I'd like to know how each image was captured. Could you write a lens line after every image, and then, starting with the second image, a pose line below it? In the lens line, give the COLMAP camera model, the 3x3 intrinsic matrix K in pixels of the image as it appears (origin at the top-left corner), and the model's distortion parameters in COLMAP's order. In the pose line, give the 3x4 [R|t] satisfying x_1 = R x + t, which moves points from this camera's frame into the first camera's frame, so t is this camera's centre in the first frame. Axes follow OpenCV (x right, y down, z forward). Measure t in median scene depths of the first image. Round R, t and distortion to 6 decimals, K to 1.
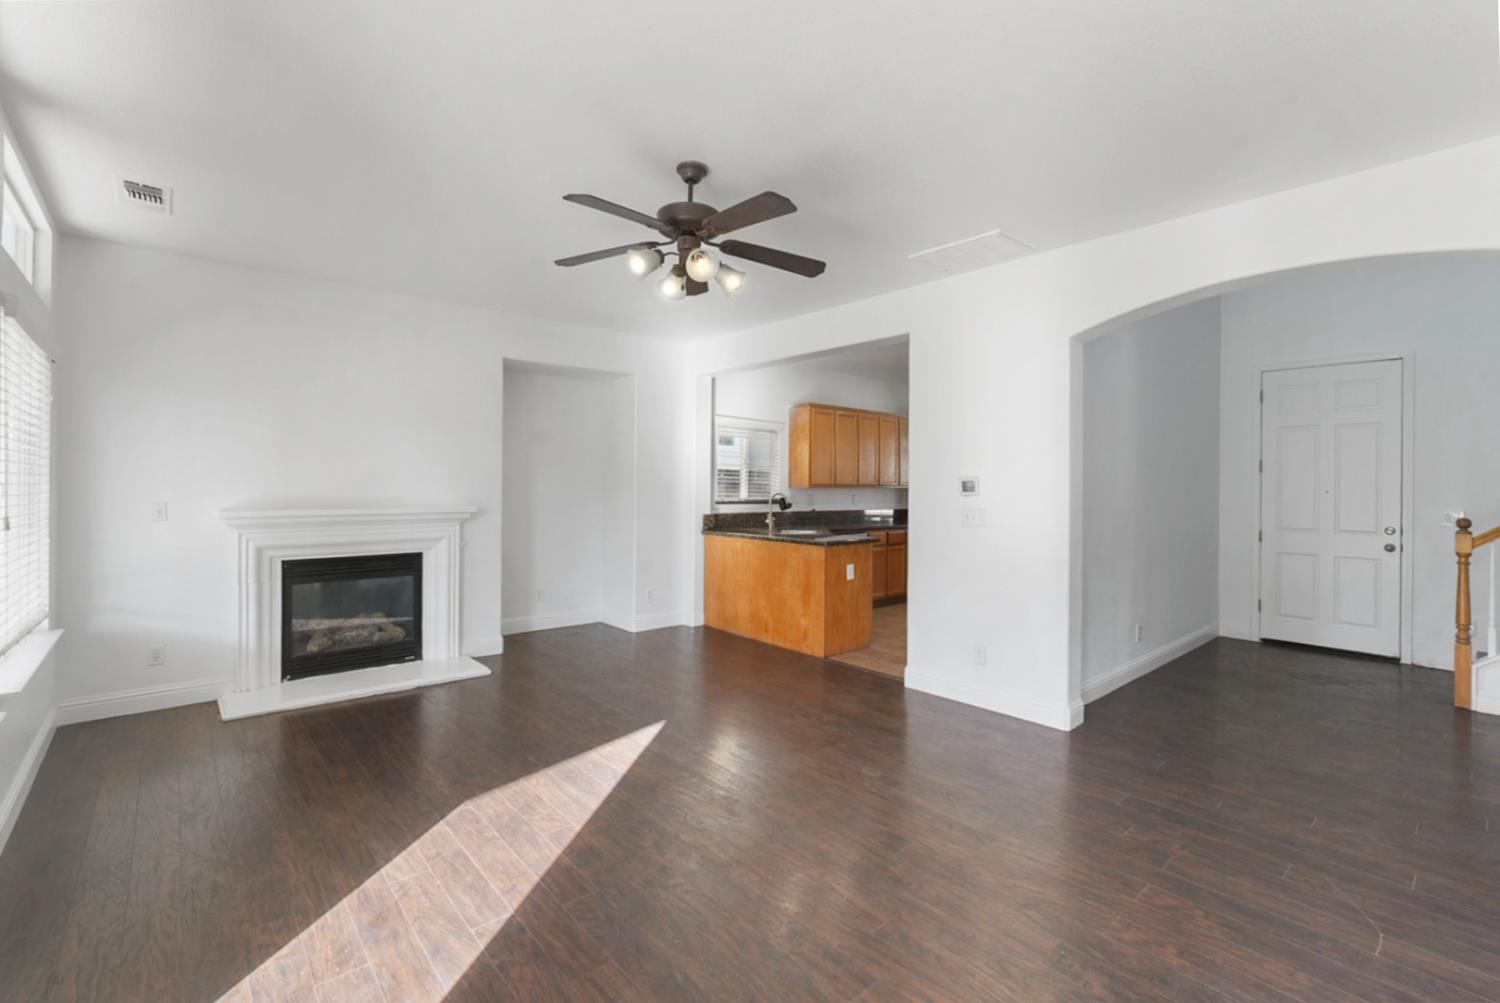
lens RADIAL K [[672.1, 0, 756.5], [0, 672.1, 482.9], [0, 0, 1]] dist [-0.004883, 0.000493]
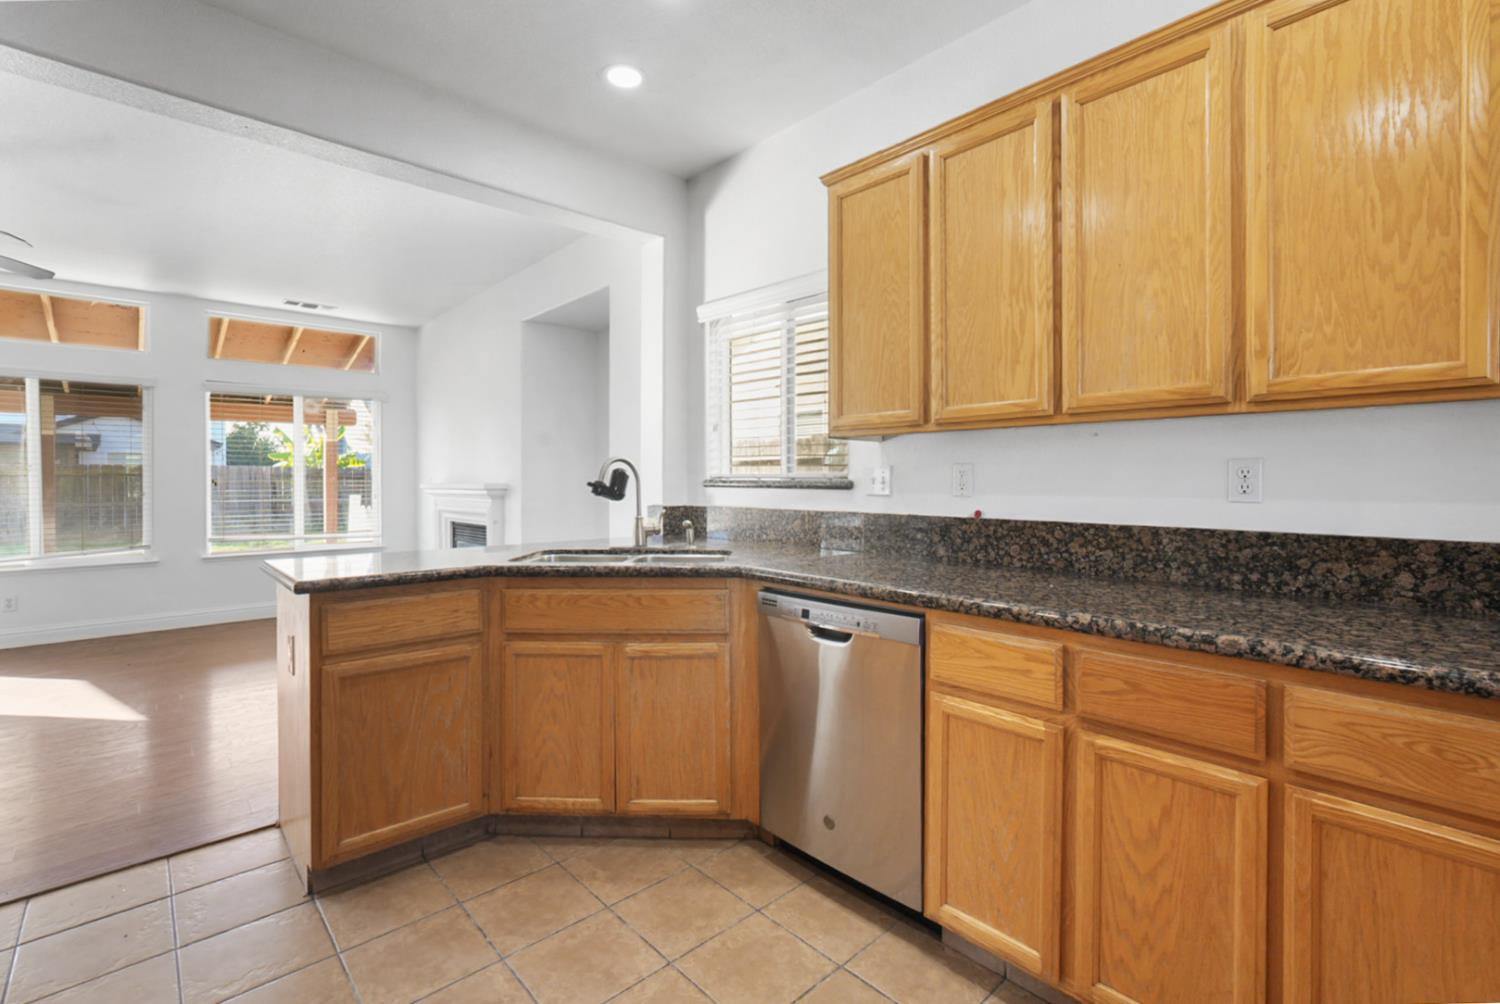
lens RADIAL K [[672.1, 0, 756.5], [0, 672.1, 483.4], [0, 0, 1]] dist [-0.004883, 0.000493]
pose [[-0.003597, 0.003587, -0.999987, 0.612888], [0.013707, 0.999900, 0.003537, 0.043088], [0.999900, -0.013694, -0.003646, 1.584555]]
